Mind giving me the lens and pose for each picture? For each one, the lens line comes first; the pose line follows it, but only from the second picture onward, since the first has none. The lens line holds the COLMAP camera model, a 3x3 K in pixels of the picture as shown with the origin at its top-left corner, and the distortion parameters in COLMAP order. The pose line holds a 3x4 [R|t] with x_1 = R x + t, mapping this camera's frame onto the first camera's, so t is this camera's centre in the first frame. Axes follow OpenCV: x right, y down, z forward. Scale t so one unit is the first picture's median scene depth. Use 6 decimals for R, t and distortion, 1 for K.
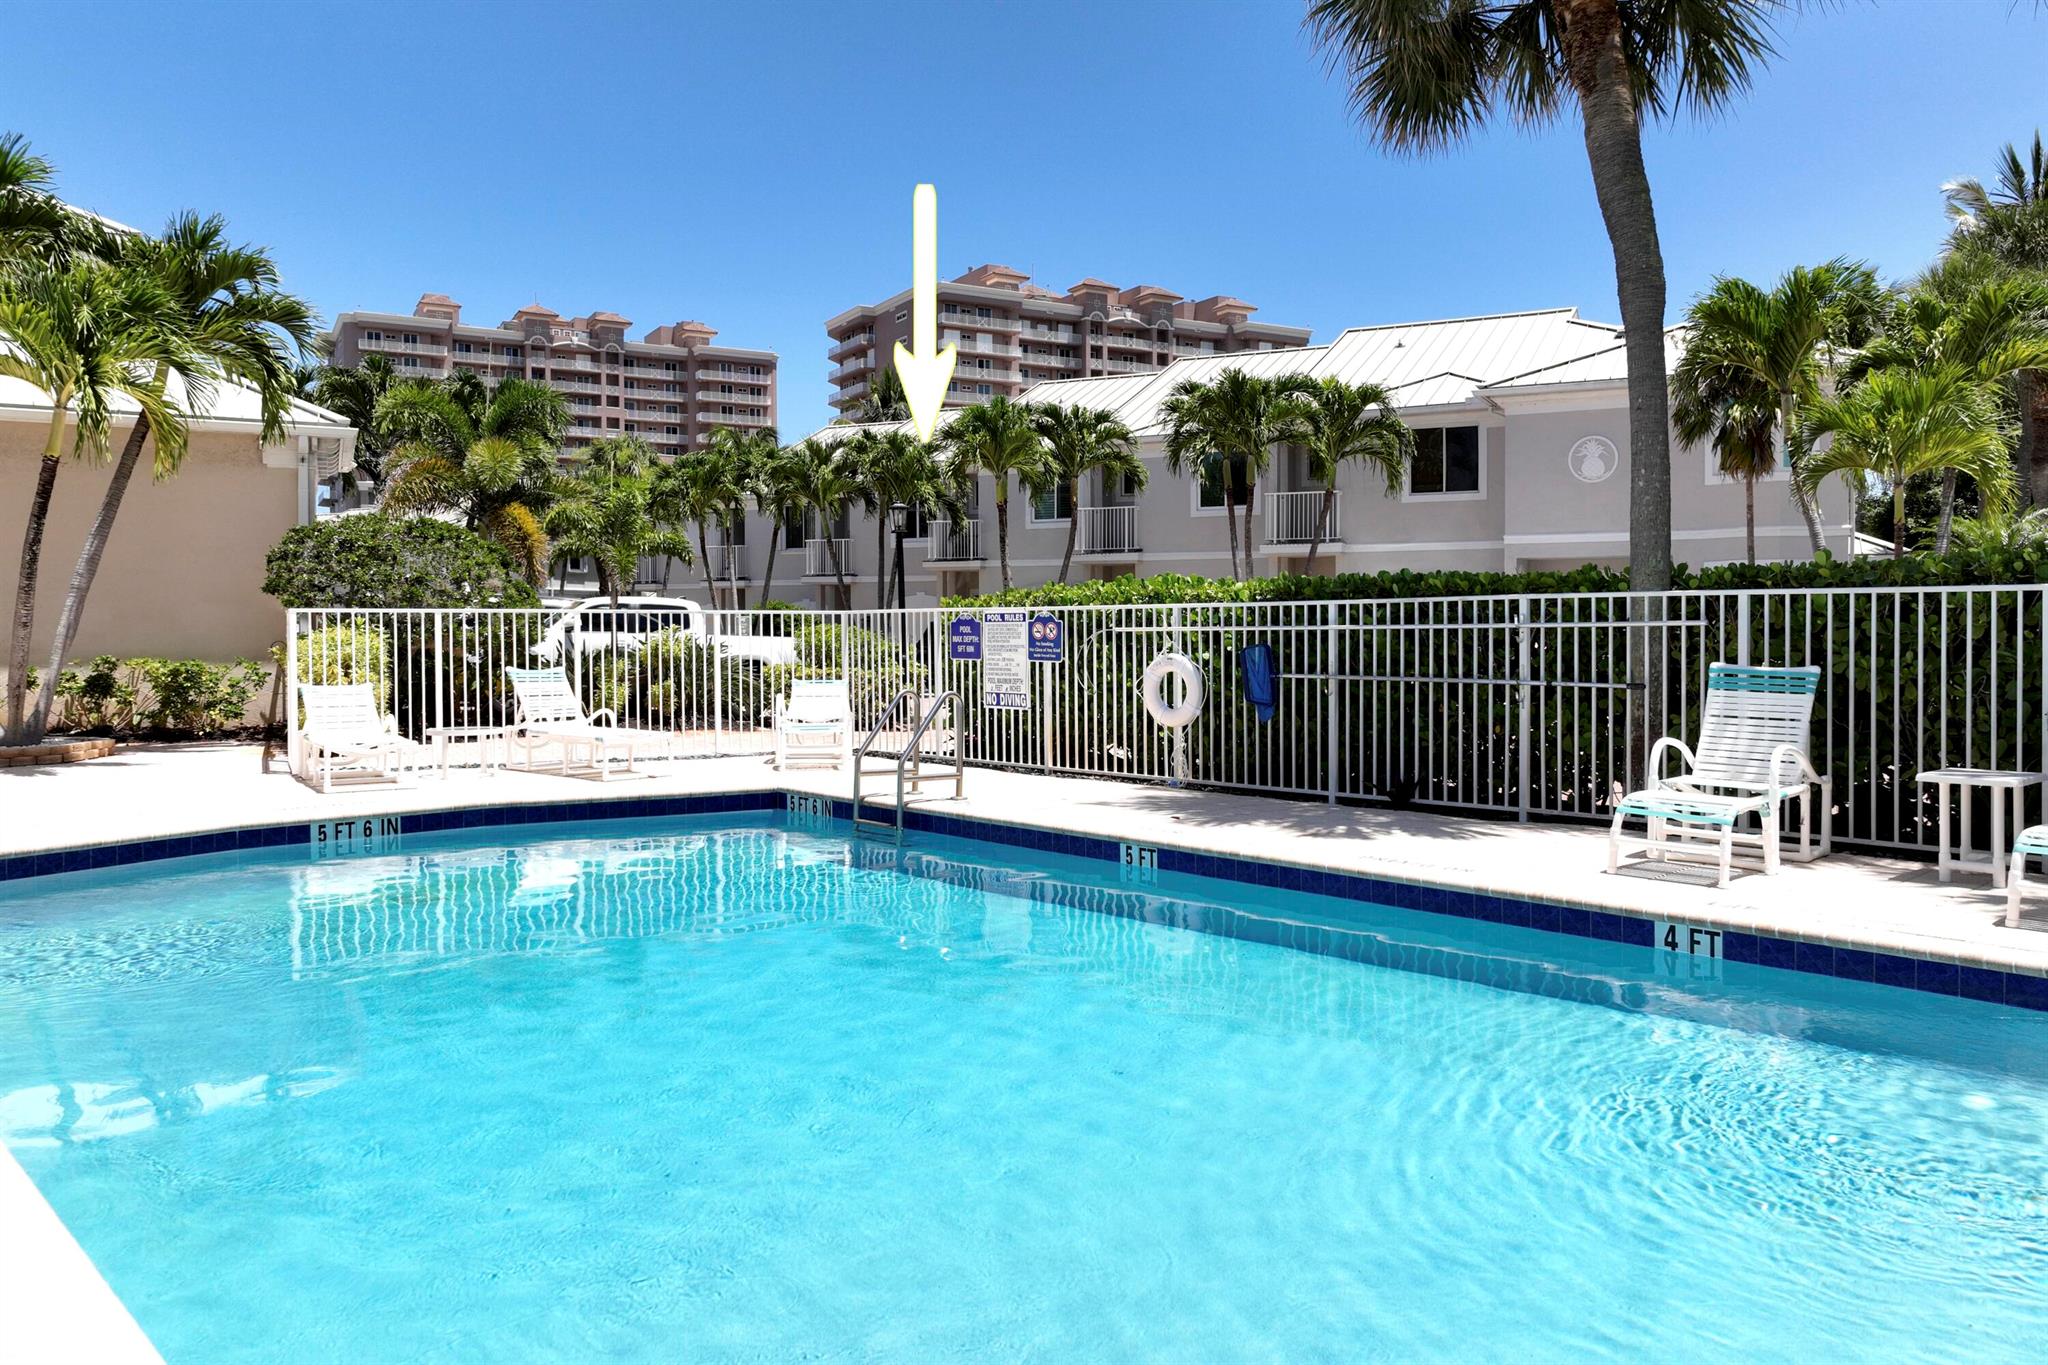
lens RADIAL K [[1427.3, 0, 1011.5], [0, 1427.3, 675.2], [0, 0, 1]] dist [-0.002628, 0.000341]
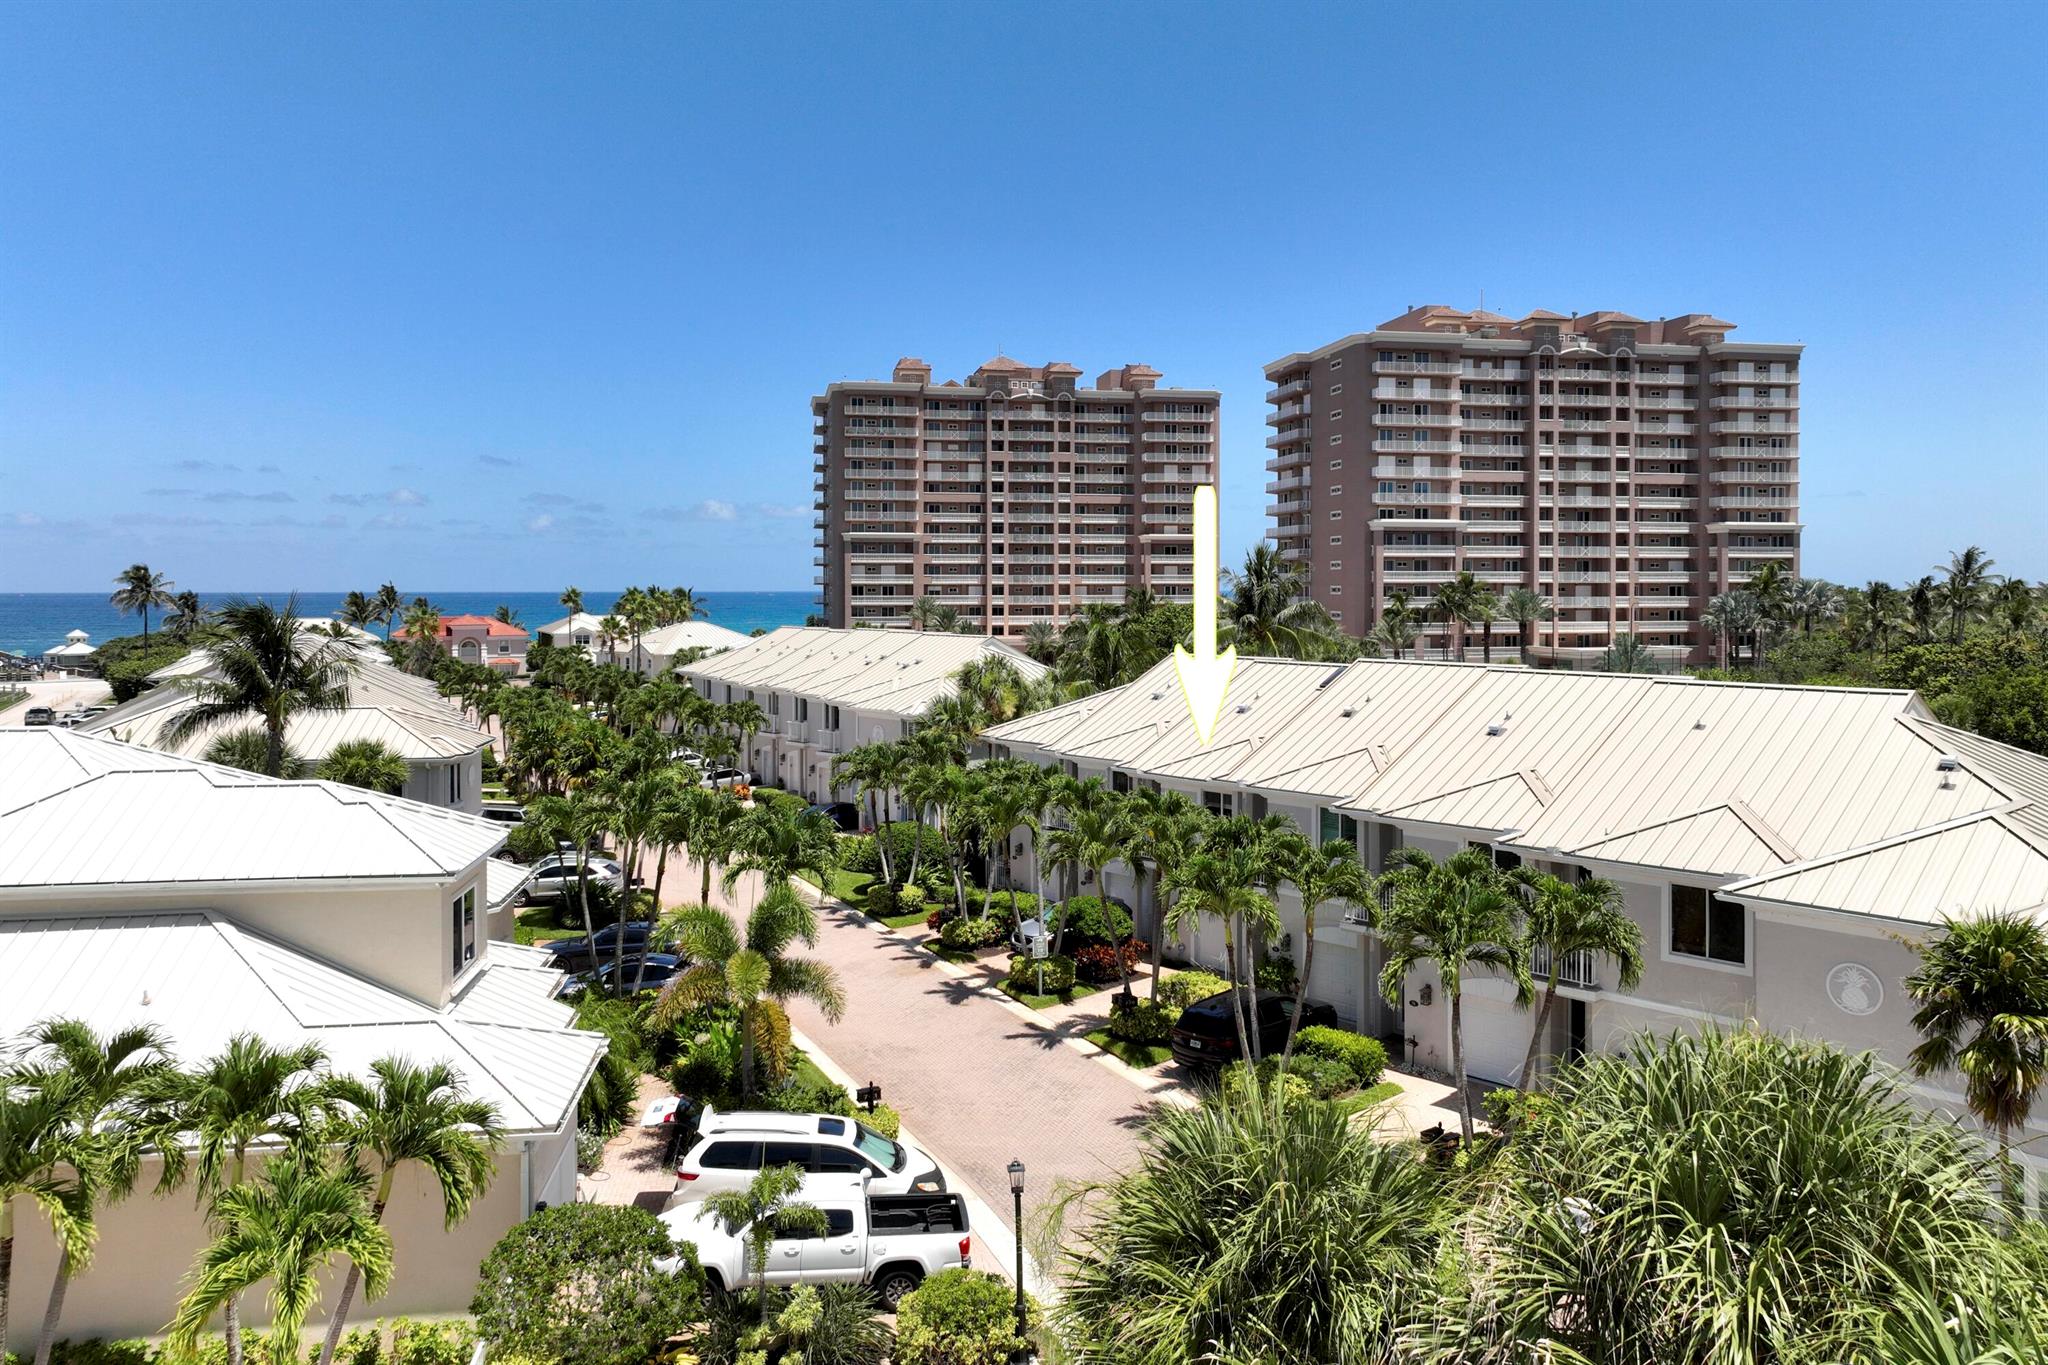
lens RADIAL K [[1427.3, 0, 1054.4], [0, 1427.3, 541.4], [0, 0, 1]] dist [-0.002628, 0.000341]
pose [[0.945953, 0.008092, -0.324203, 0.059022], [-0.010347, 0.999933, -0.005233, -0.116054], [0.324139, 0.008304, 0.945973, -0.007895]]
